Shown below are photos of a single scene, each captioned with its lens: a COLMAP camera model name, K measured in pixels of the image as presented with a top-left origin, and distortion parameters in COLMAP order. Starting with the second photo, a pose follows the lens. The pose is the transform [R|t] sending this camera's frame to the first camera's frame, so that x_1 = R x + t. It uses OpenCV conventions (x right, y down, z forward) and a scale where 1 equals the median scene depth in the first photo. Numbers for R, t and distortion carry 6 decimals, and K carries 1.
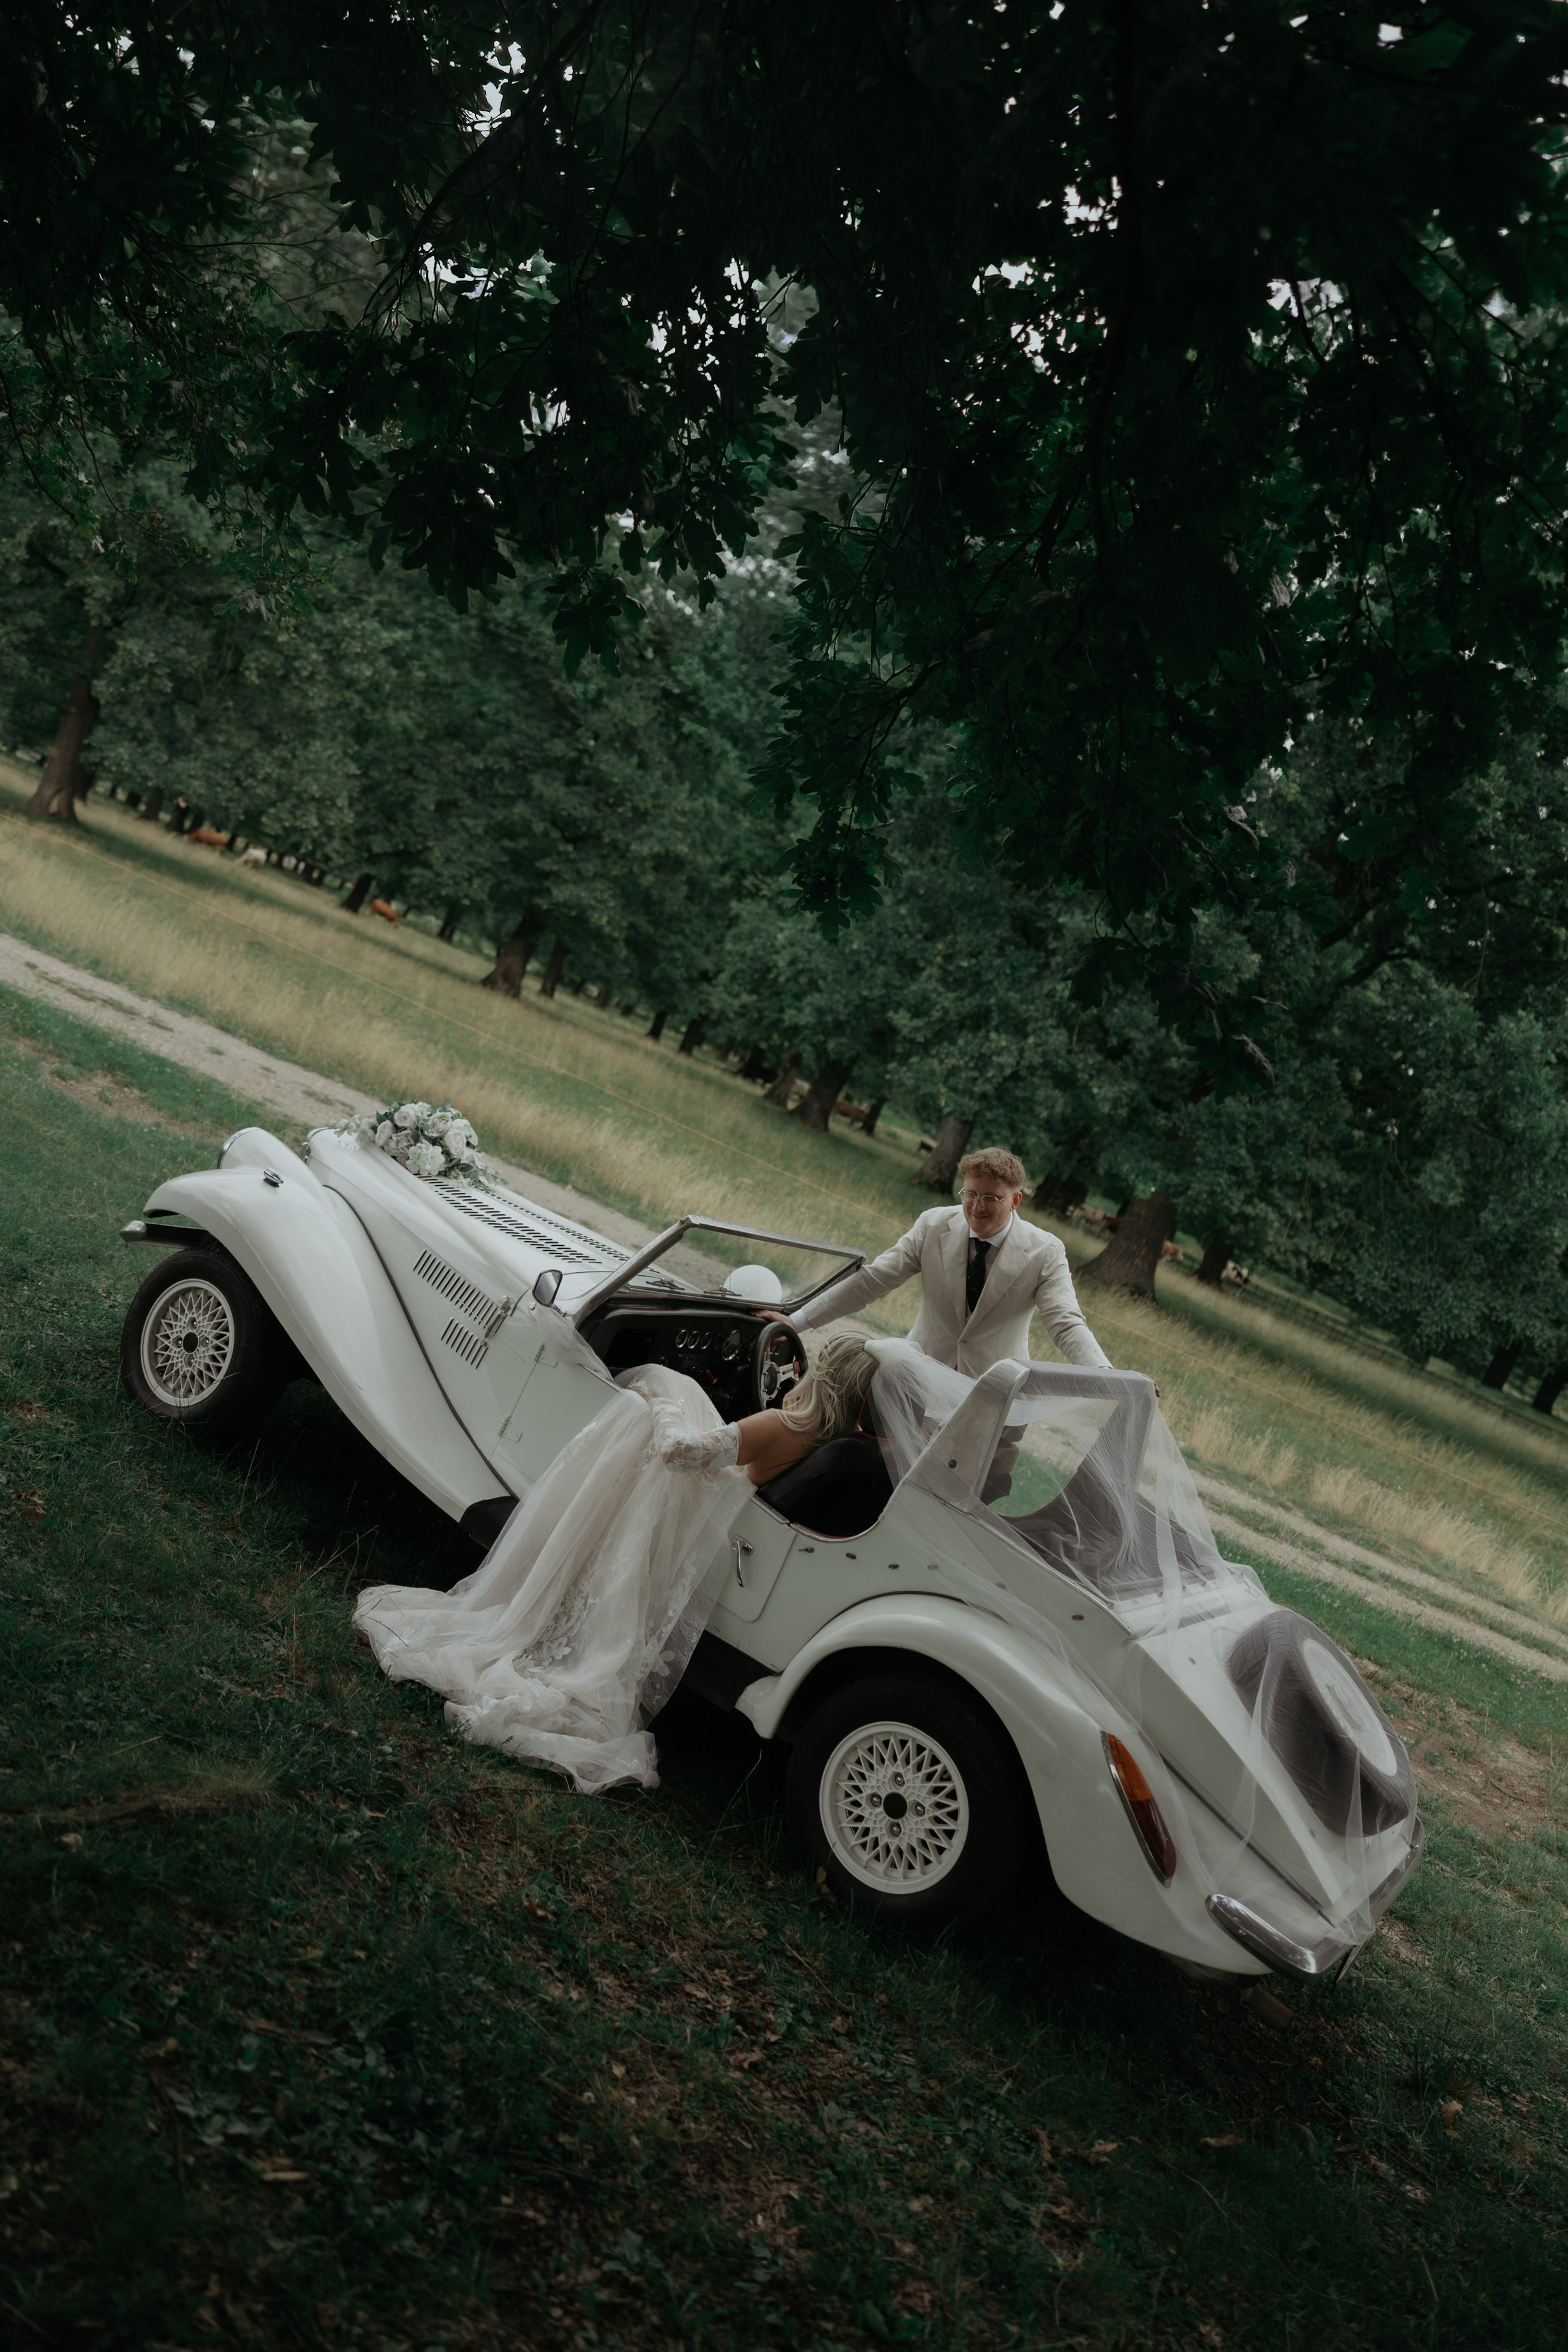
lens RADIAL K [[1843.6, 0, 769.7], [0, 1843.6, 1178.2], [0, 0, 1]] dist [0.006390, 0.007092]
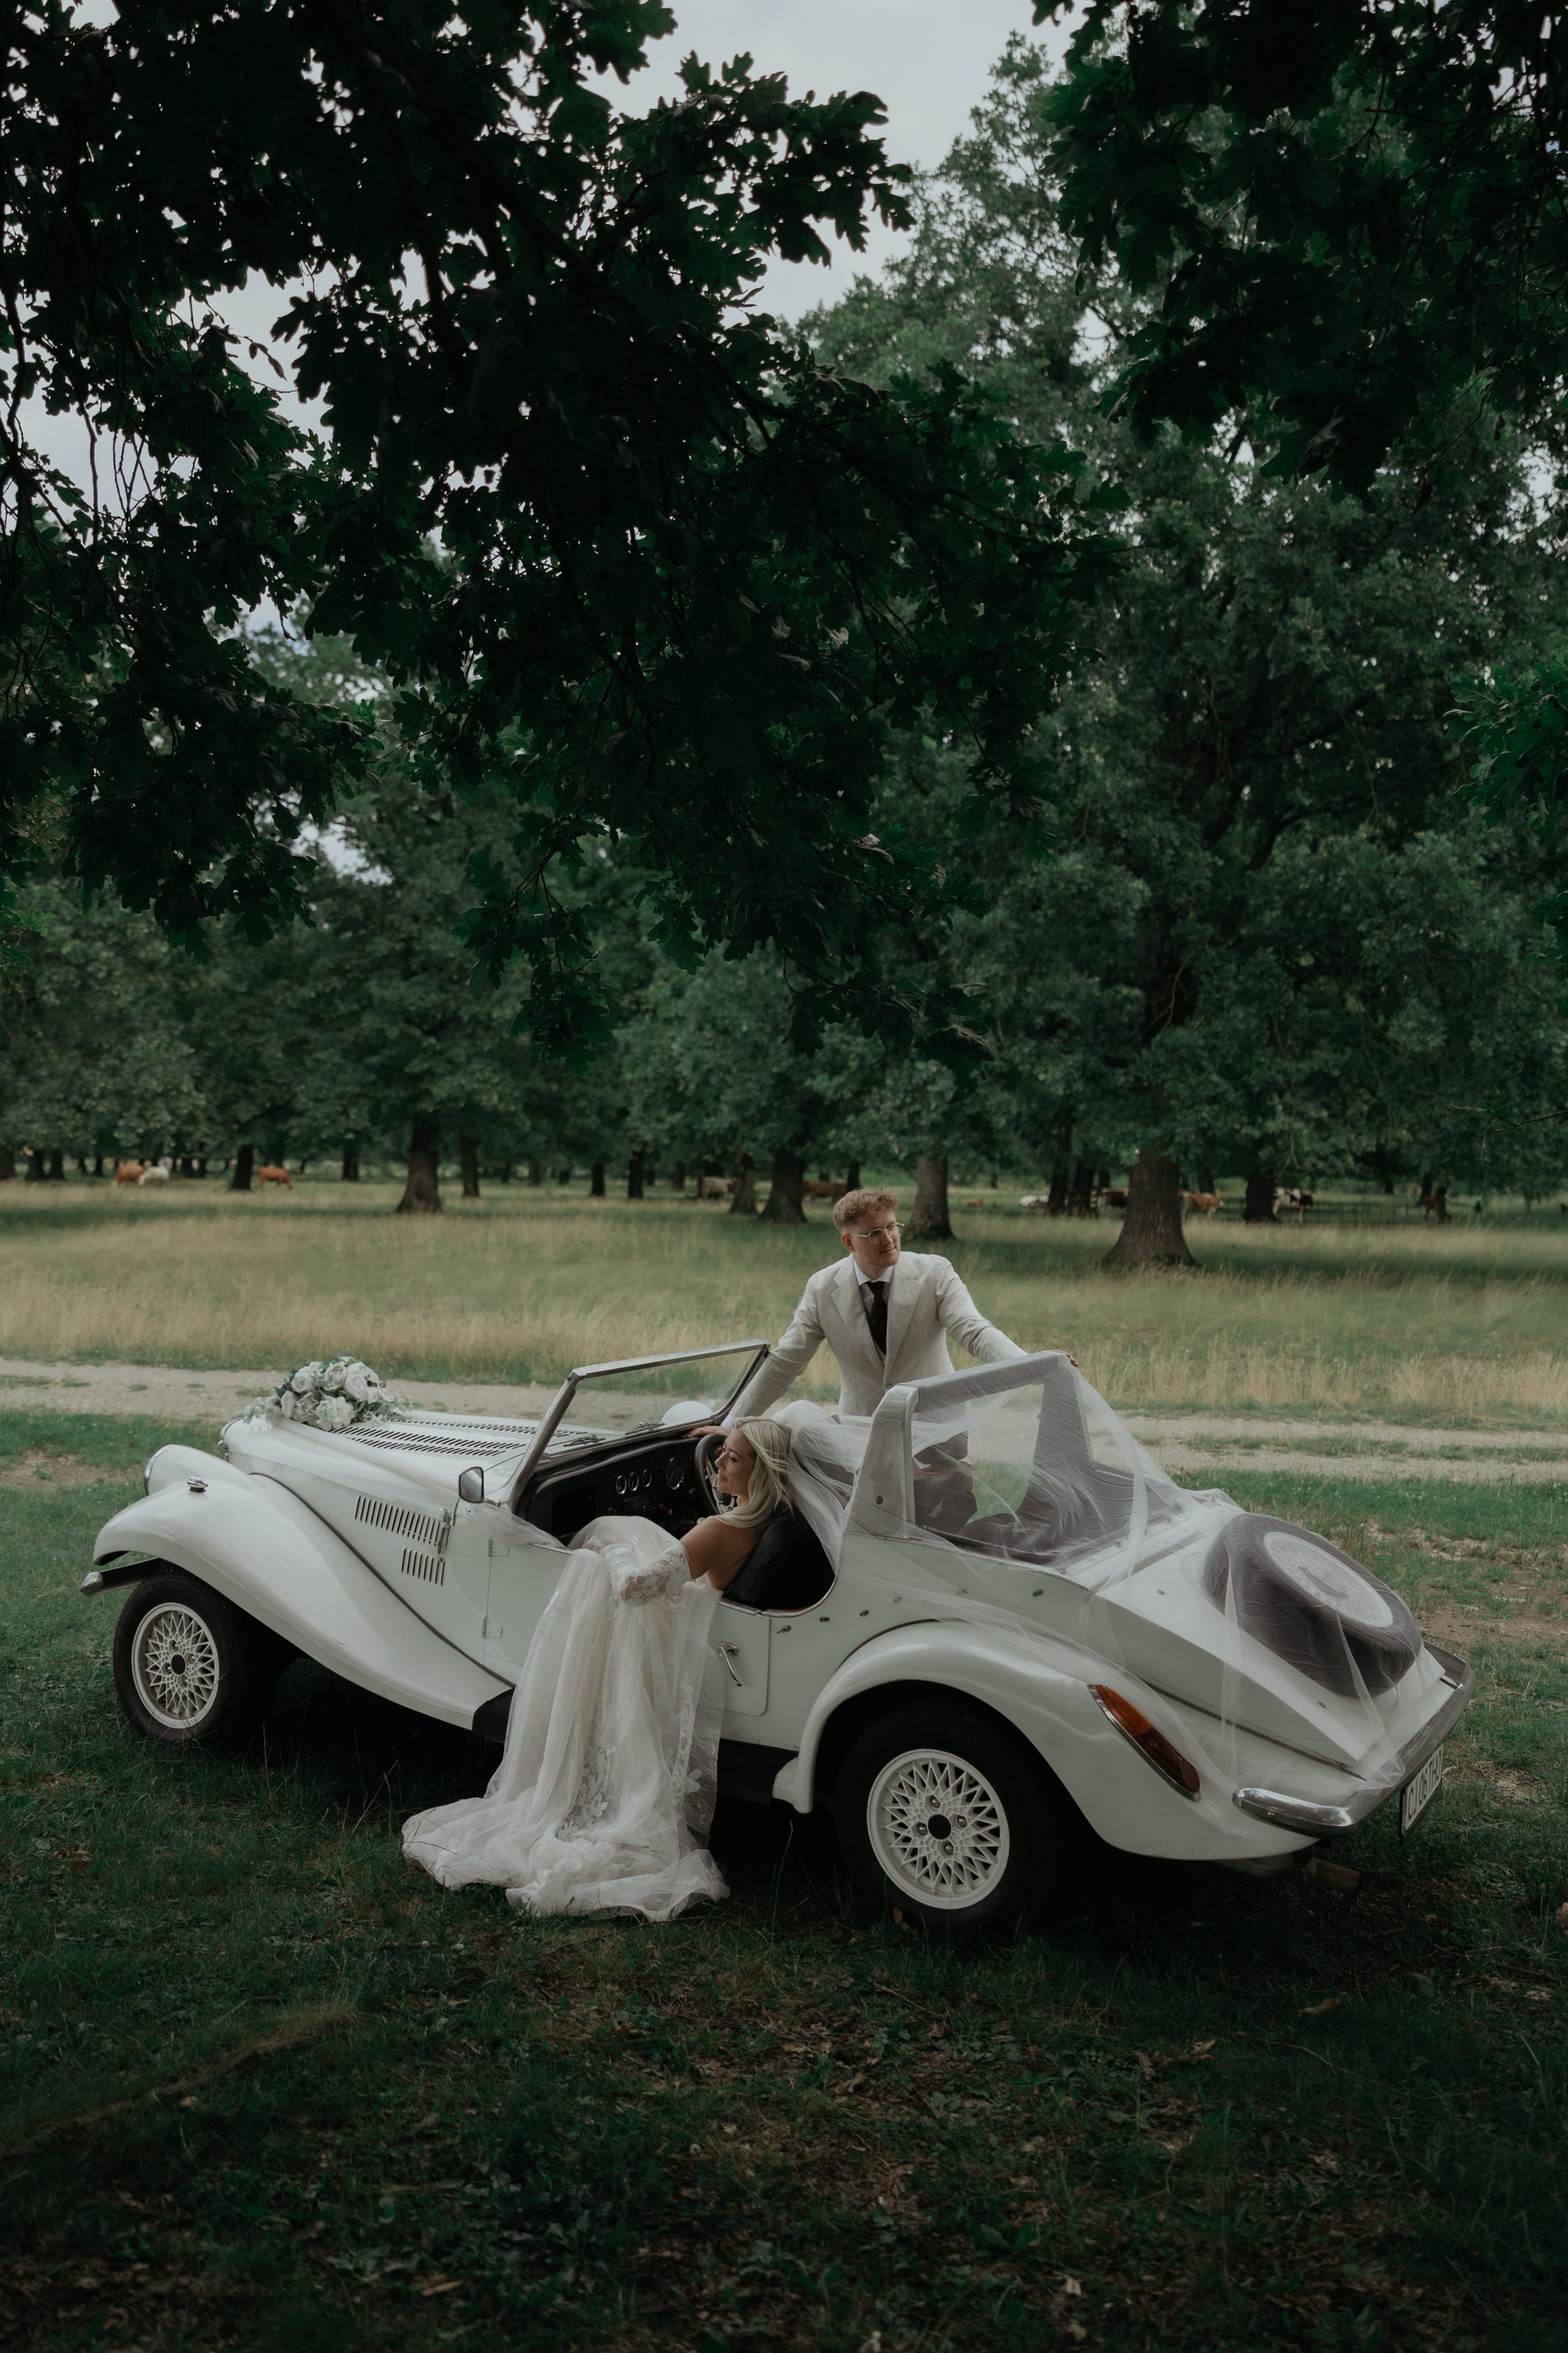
lens RADIAL K [[2222.1, 0, 781.3], [0, 2222.1, 1163.6], [0, 0, 1]] dist [0.012743, -0.011320]
pose [[0.928117, -0.371569, -0.023144, 0.144515], [0.369513, 0.926993, -0.064371, 0.038209], [0.045372, 0.051192, 0.997658, -0.261387]]
